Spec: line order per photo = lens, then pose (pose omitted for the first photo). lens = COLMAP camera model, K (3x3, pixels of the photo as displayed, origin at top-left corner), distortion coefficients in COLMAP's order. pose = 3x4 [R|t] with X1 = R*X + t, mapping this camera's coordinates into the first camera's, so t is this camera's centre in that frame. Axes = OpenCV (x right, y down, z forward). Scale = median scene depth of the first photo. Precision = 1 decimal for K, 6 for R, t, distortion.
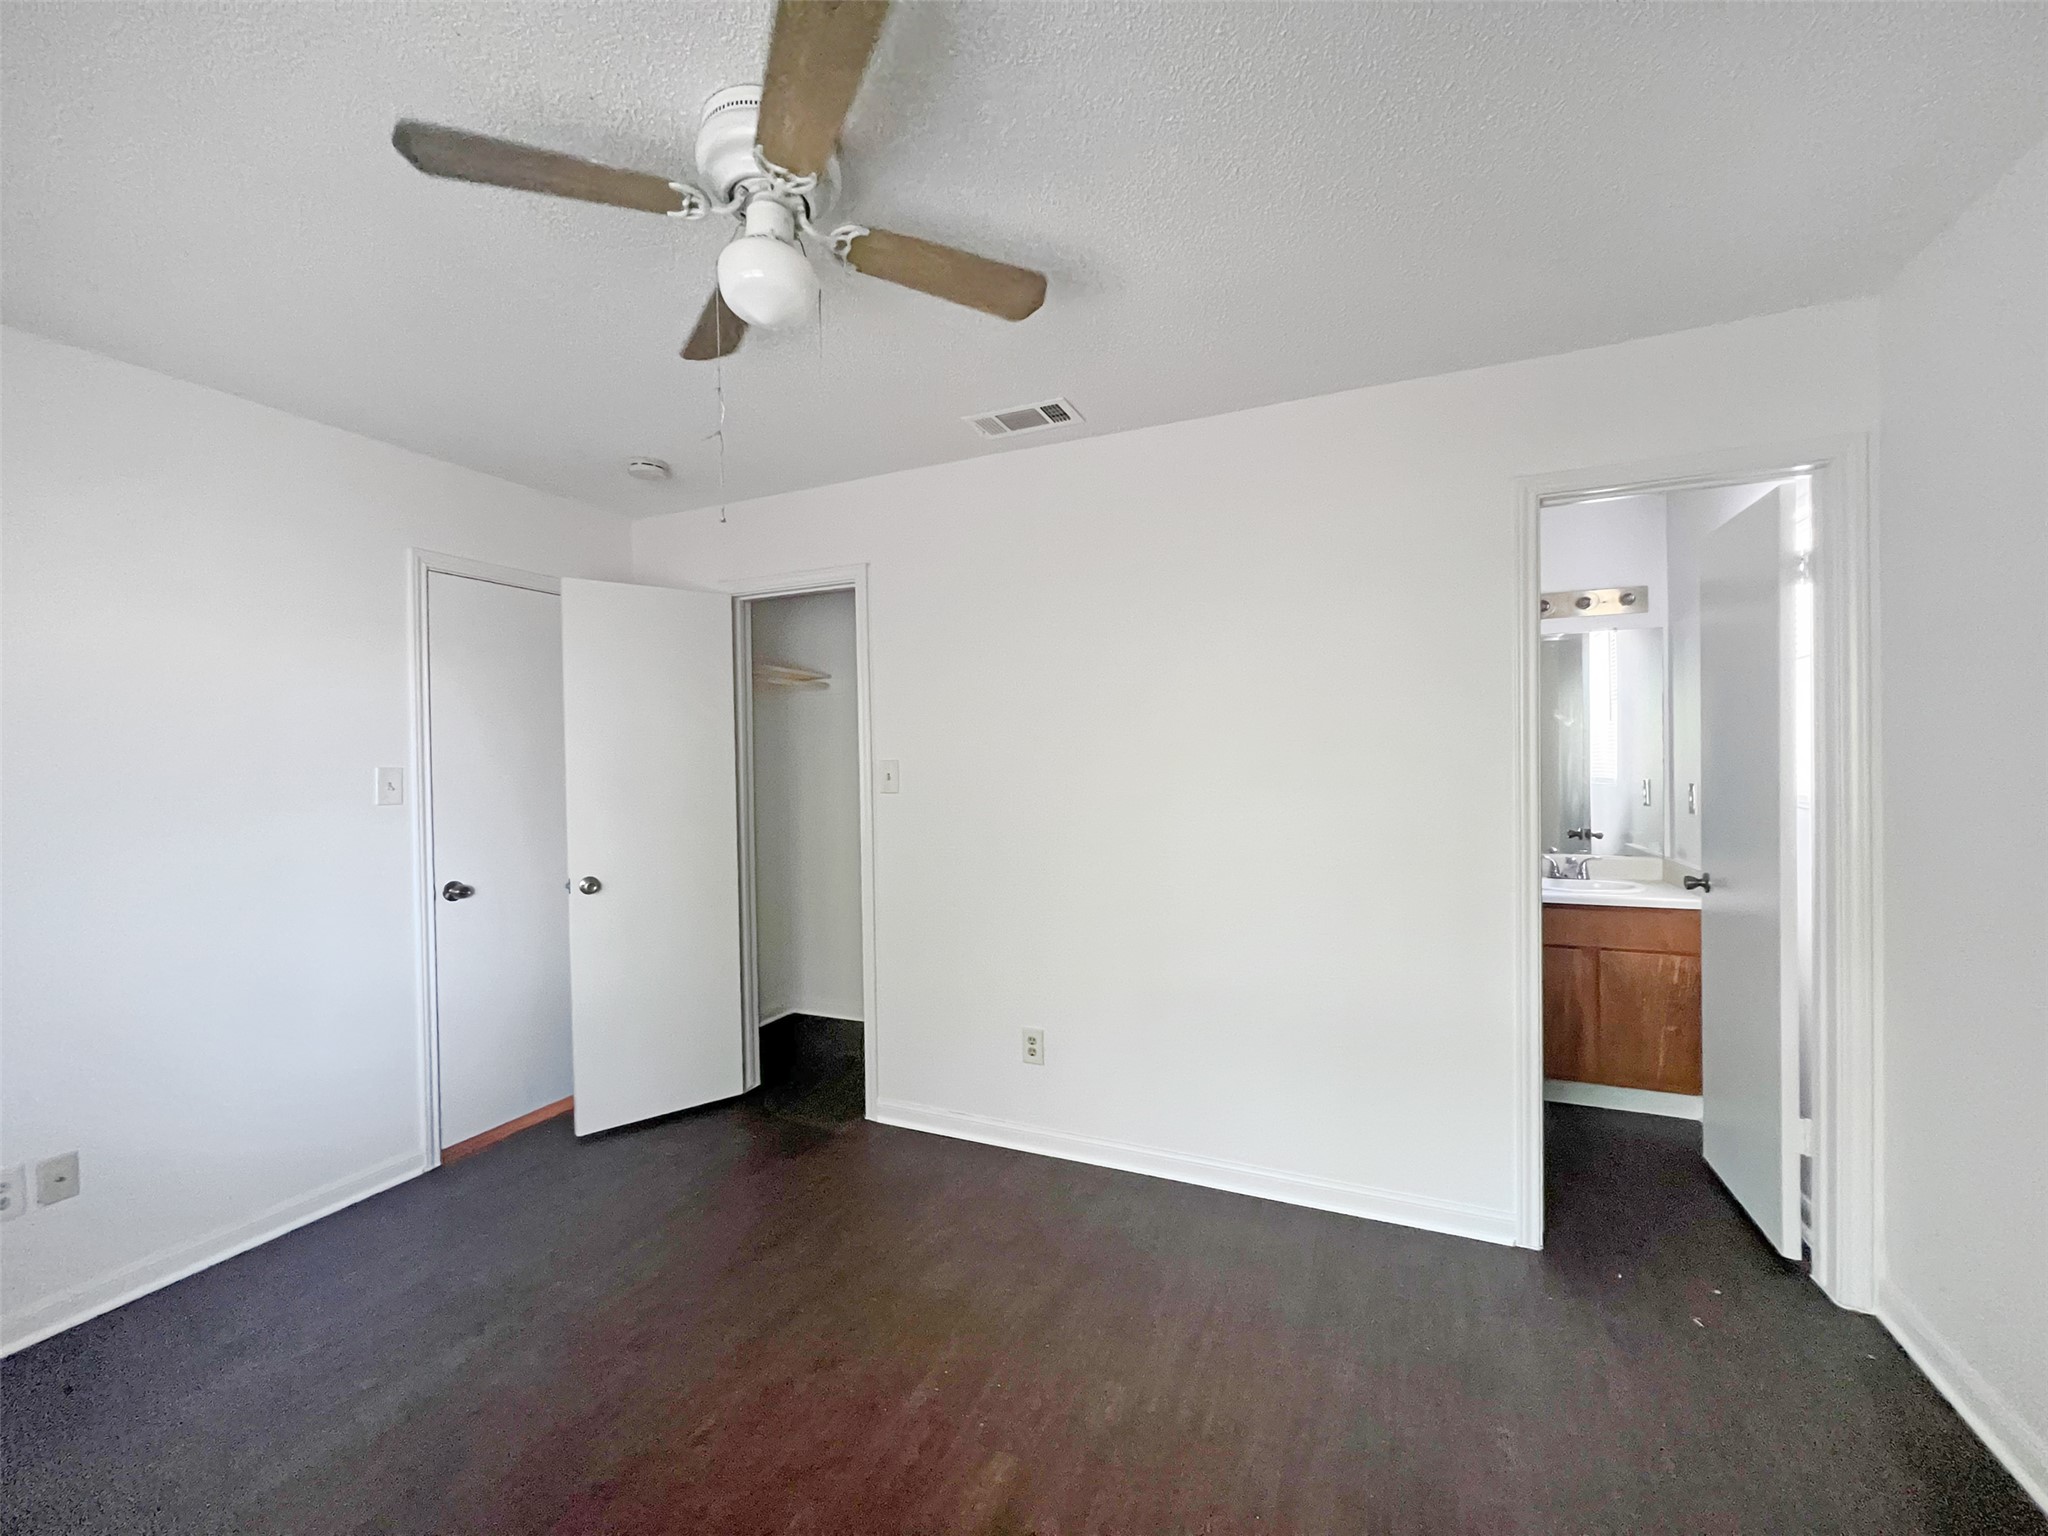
lens RADIAL K [[833.4, 0, 1029.7], [0, 833.4, 769.5], [0, 0, 1]] dist [-0.002988, 0.000423]
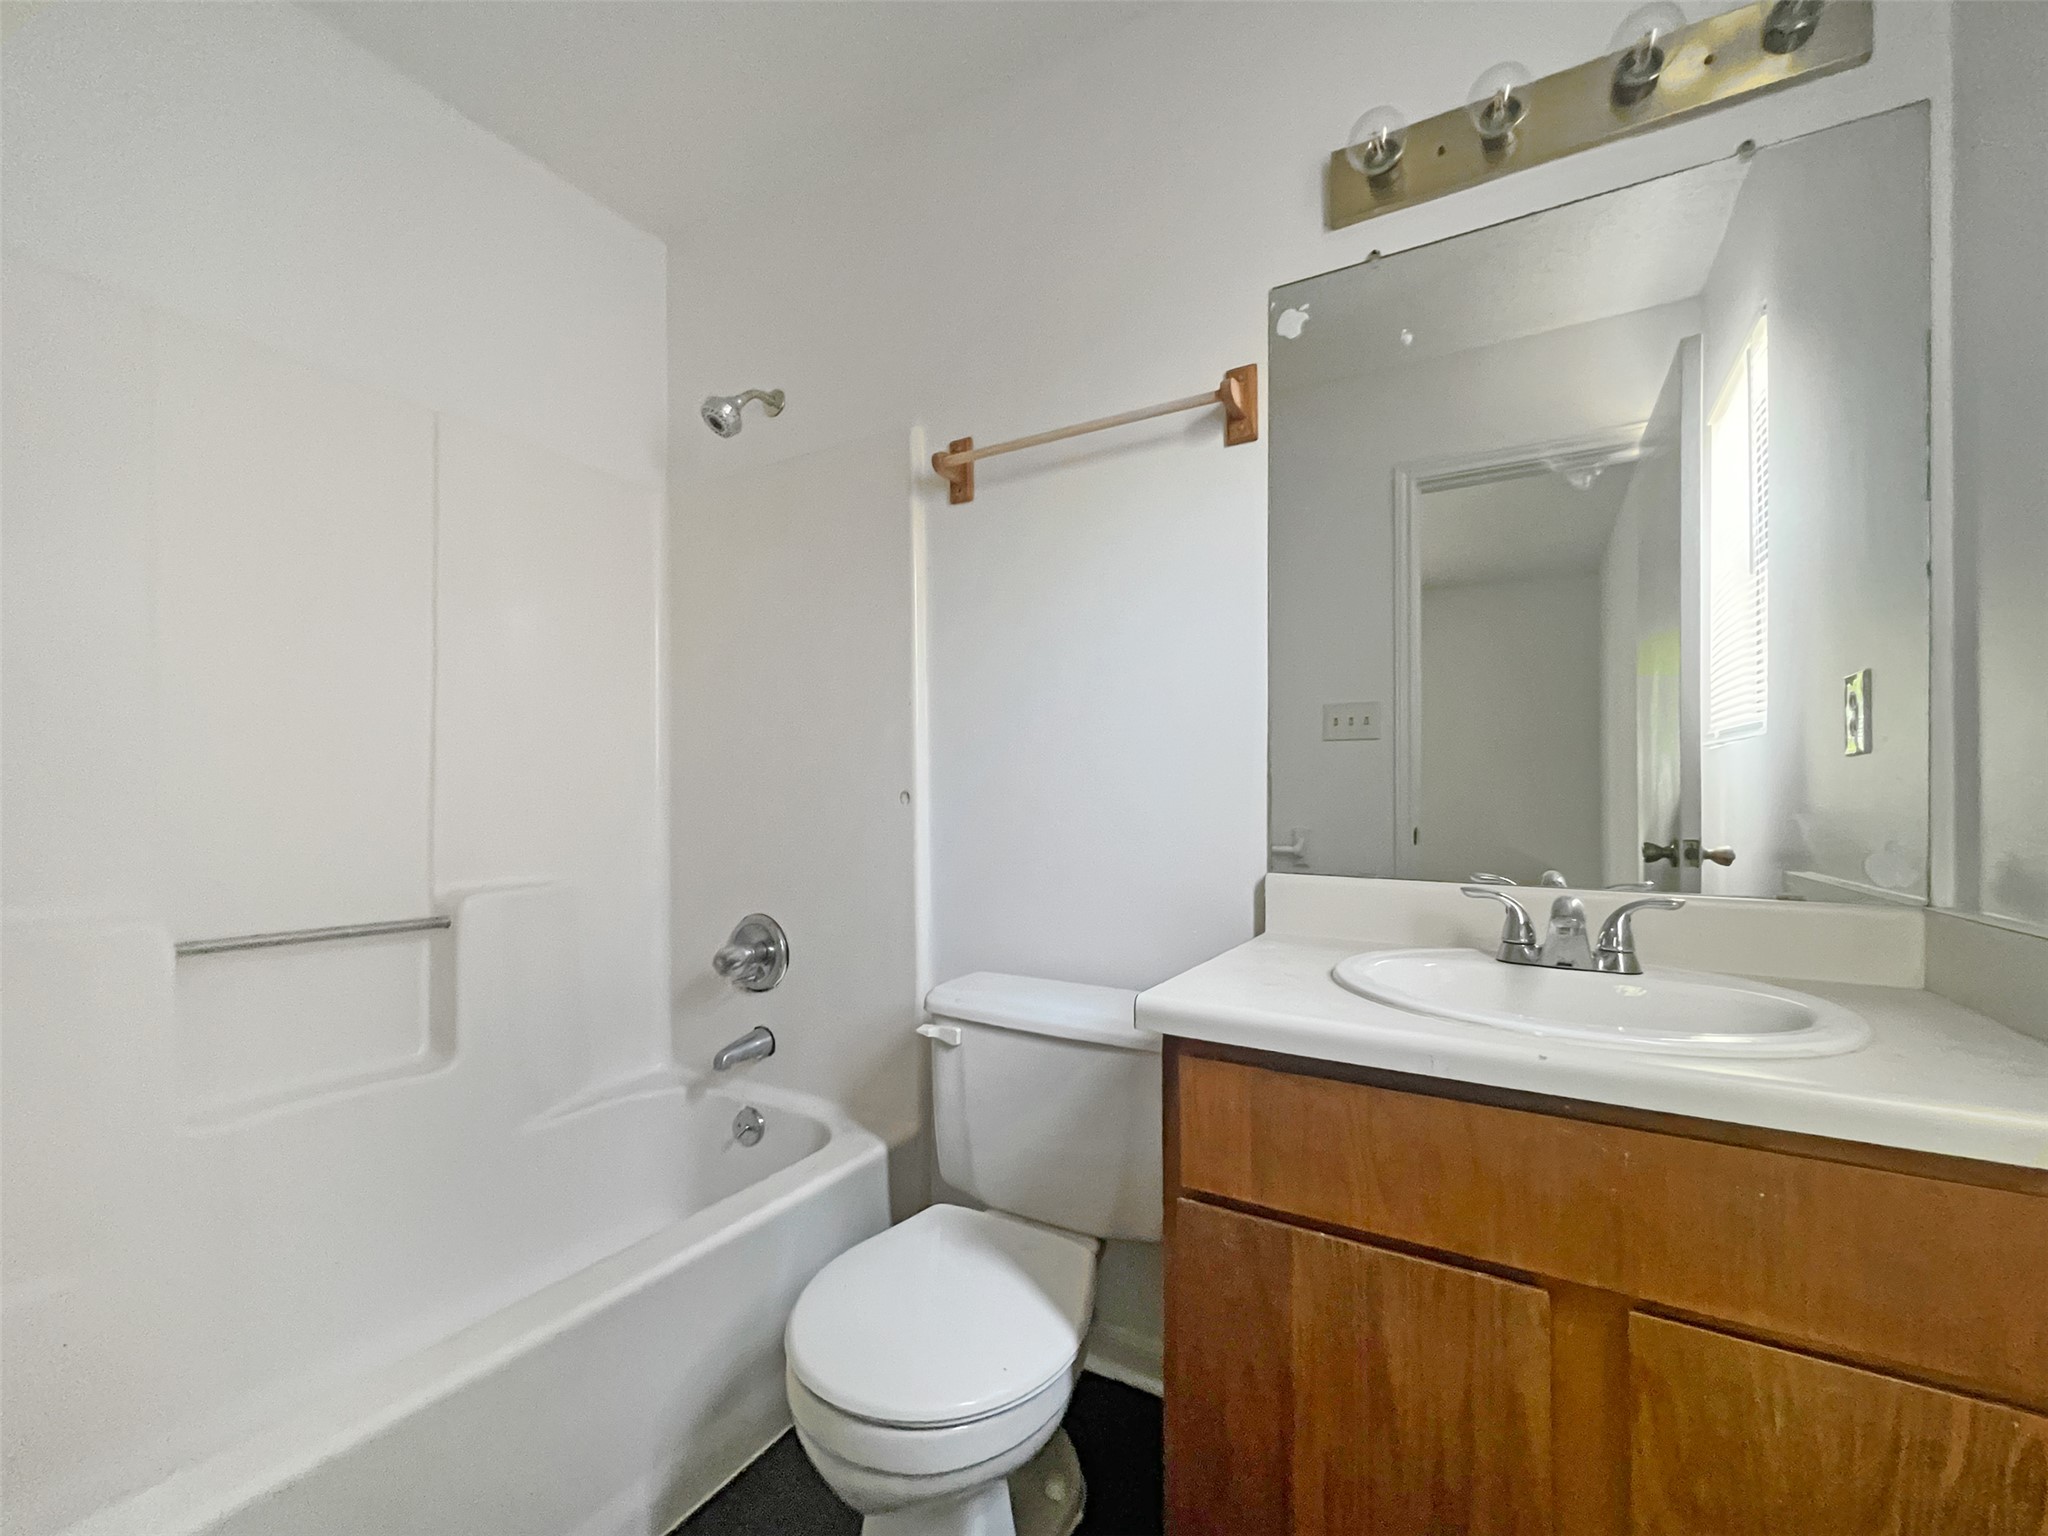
lens RADIAL K [[833.4, 0, 989.6], [0, 833.4, 802.4], [0, 0, 1]] dist [-0.002988, 0.000423]
pose [[0.987794, 0.010151, -0.155436, 0.488273], [-0.011071, 0.999926, -0.005058, 0.074672], [0.155374, 0.006717, 0.987833, 0.670271]]
